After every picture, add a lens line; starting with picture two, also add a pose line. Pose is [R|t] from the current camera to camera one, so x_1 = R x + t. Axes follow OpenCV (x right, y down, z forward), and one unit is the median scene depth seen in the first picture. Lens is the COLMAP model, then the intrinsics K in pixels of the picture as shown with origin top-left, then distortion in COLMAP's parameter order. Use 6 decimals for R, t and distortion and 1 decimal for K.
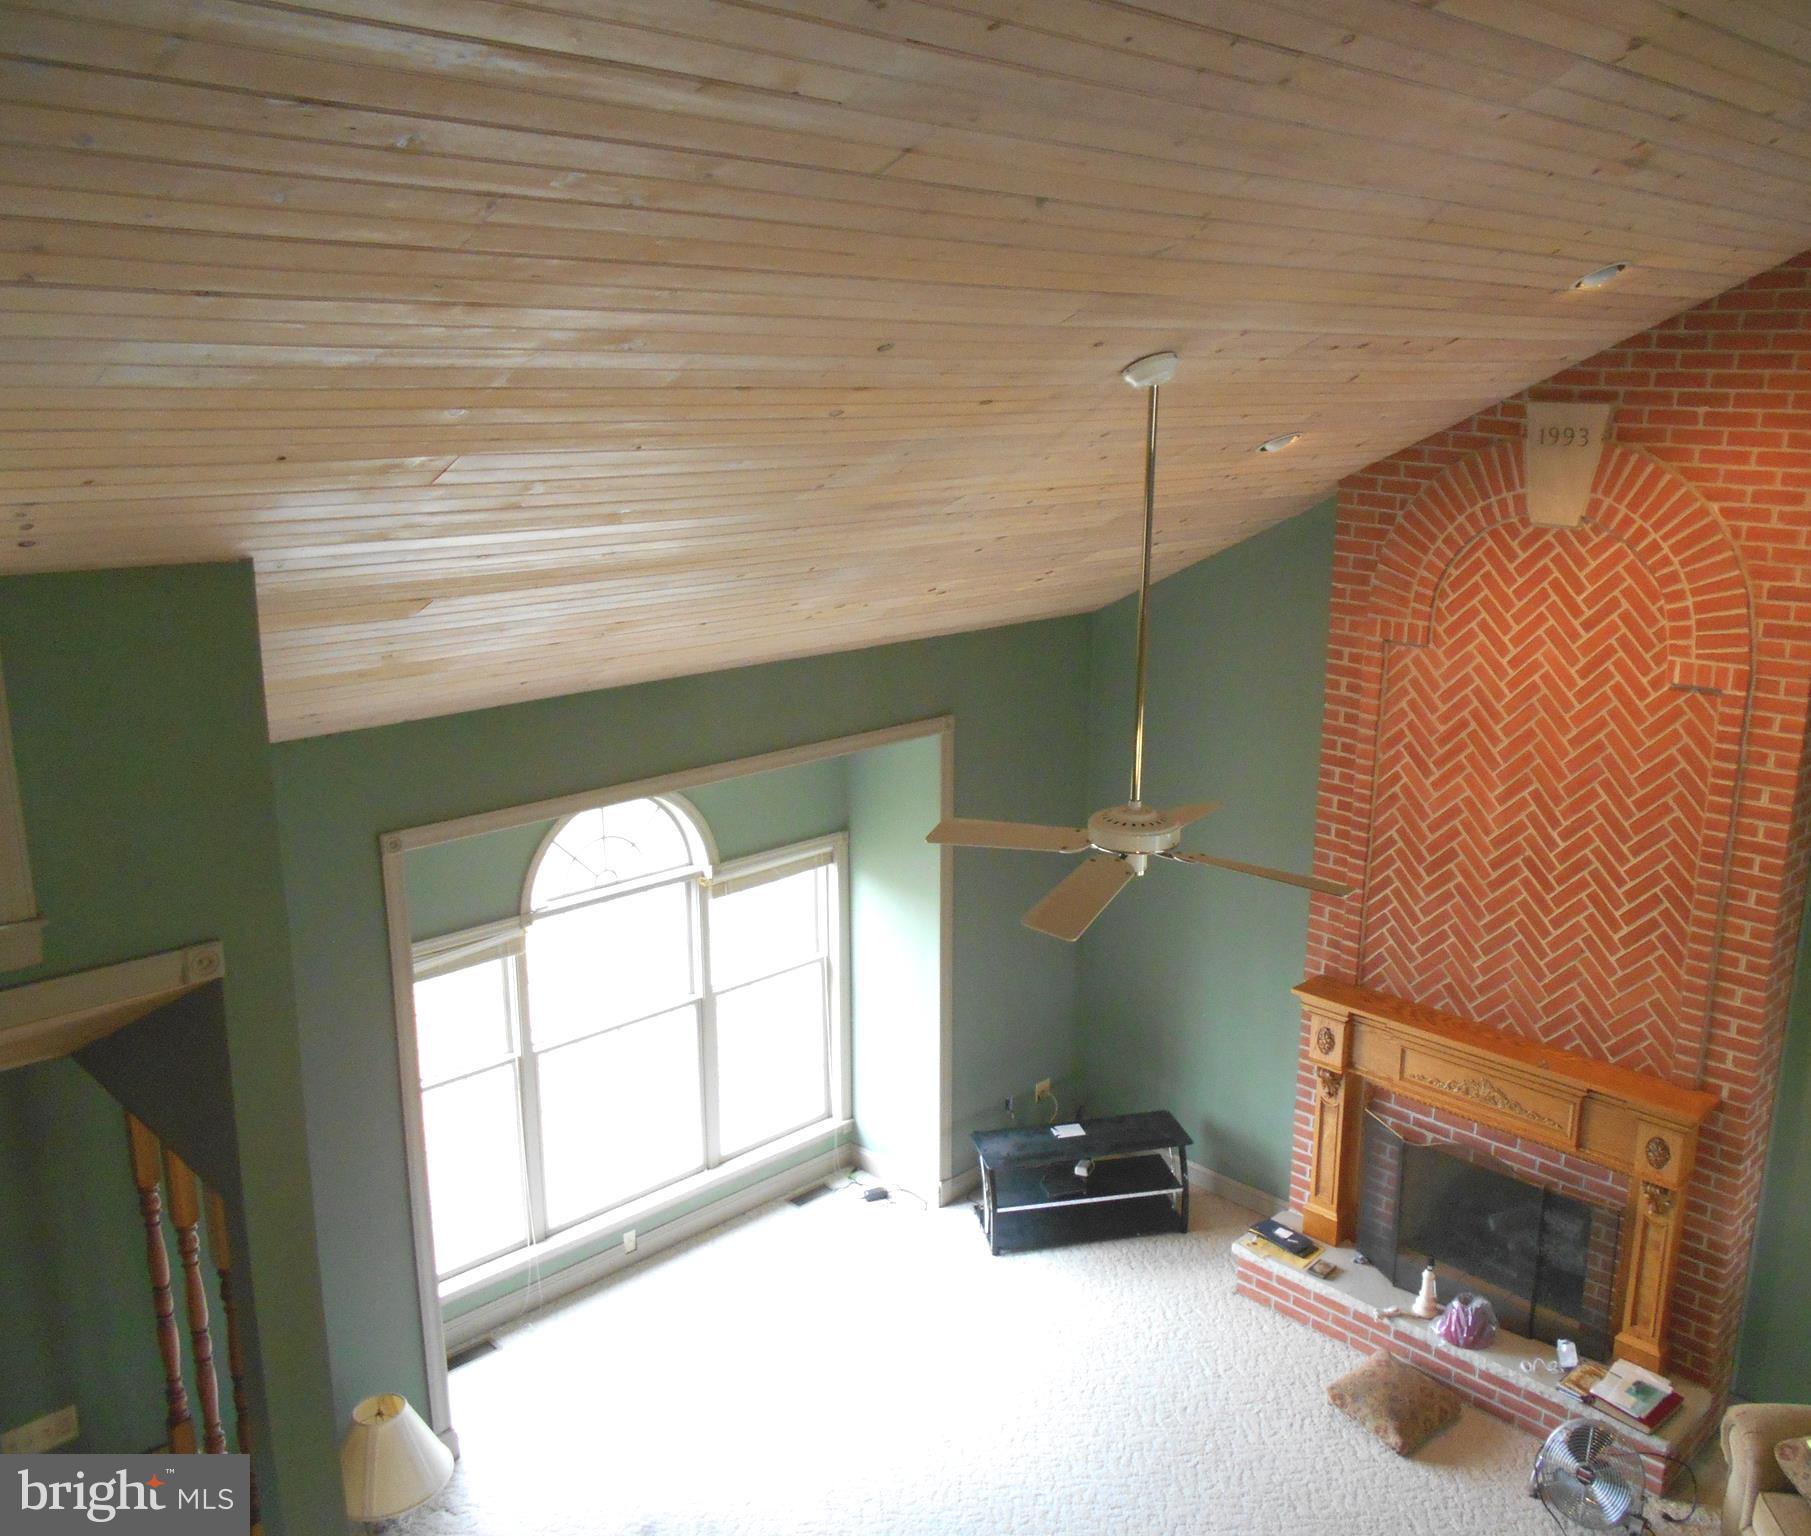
lens RADIAL K [[1582.5, 0, 1019.6], [0, 1582.5, 768.2], [0, 0, 1]] dist [-0.046346, 0.071066]
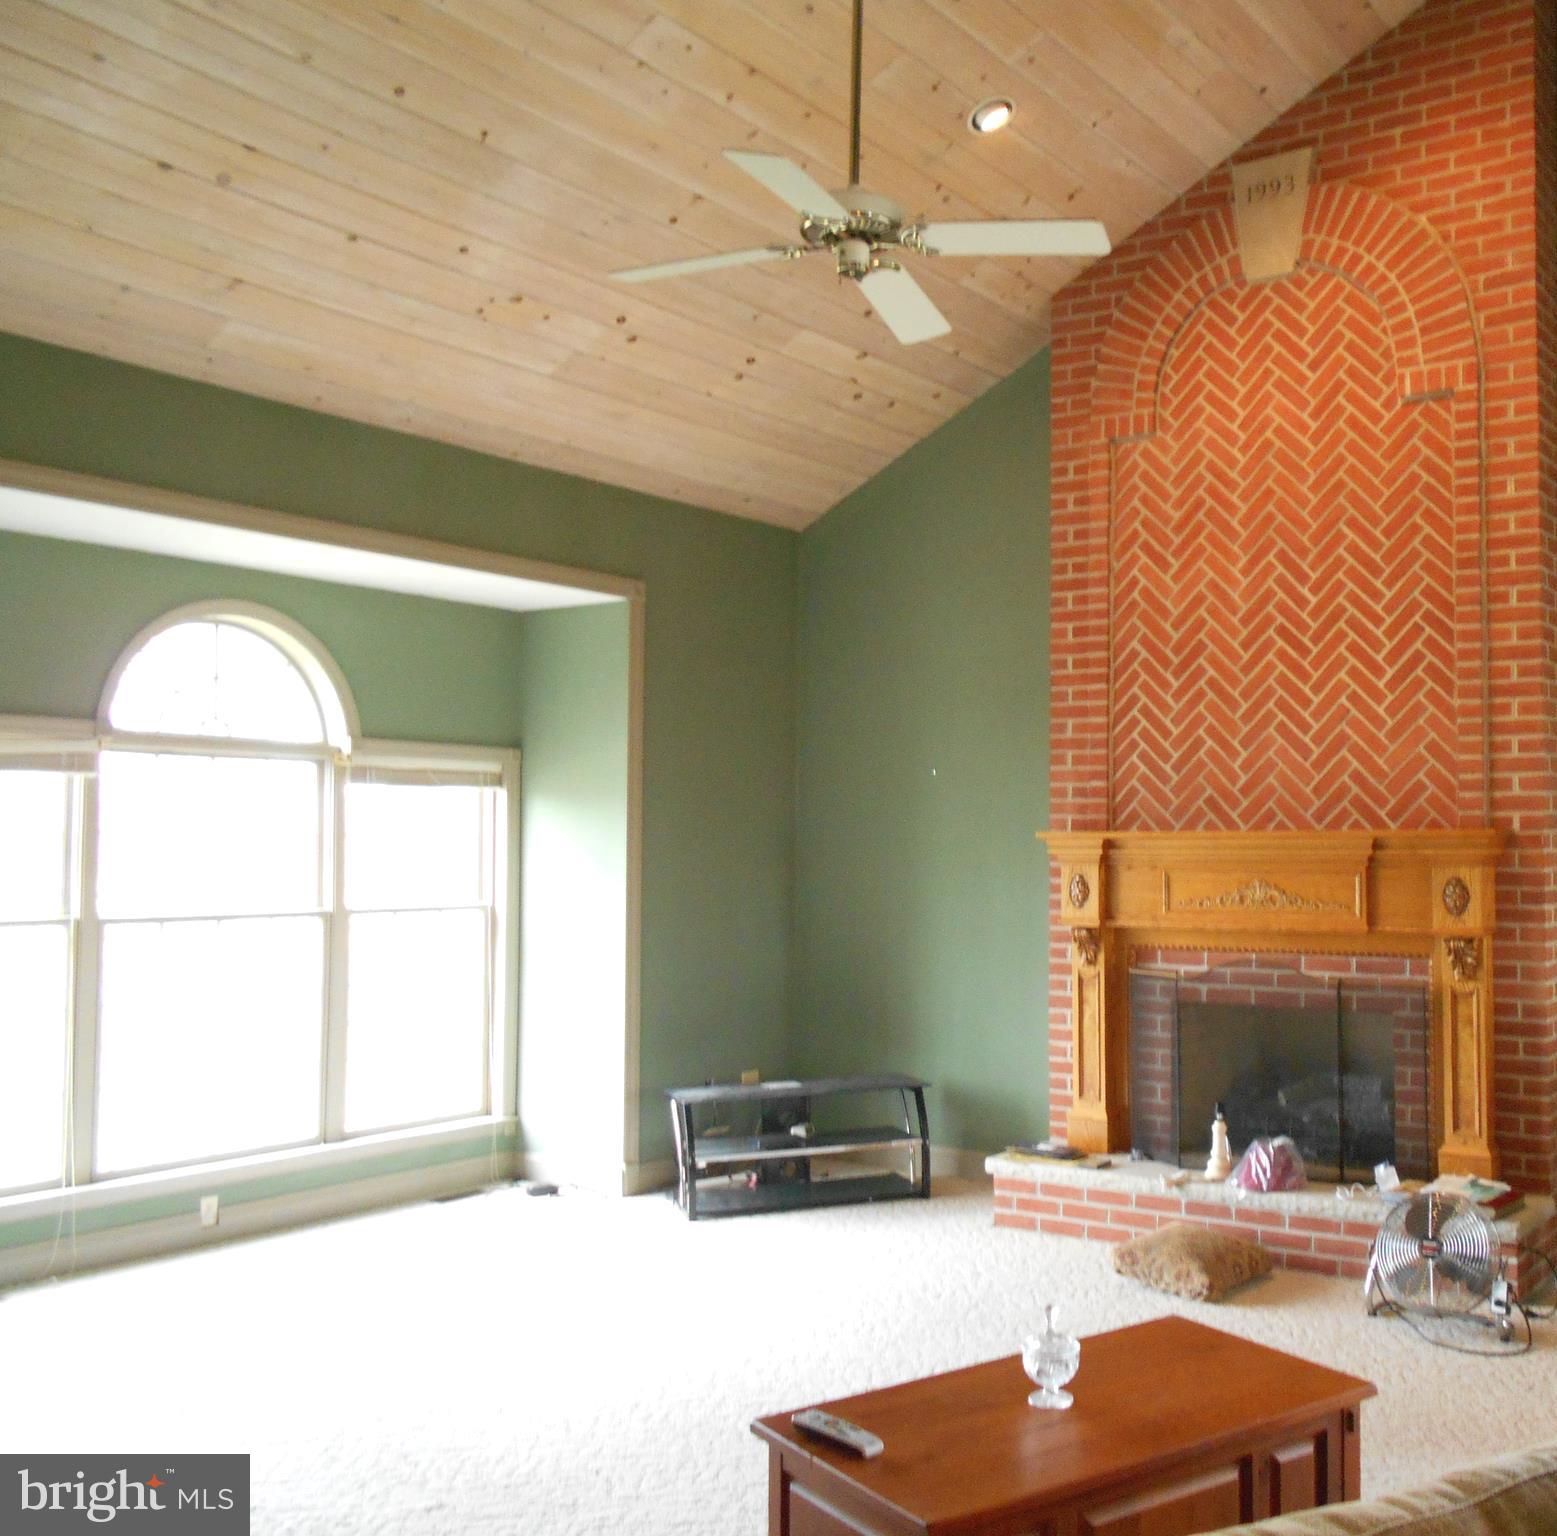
lens RADIAL K [[1611.3, 0, 1021.4], [0, 1611.3, 743.2], [0, 0, 1]] dist [-0.024616, 0.000000]
pose [[0.982334, -0.004686, 0.187075, -0.005071], [0.059825, 0.955088, -0.290220, 0.406748], [-0.177313, 0.296285, 0.938496, 0.163642]]
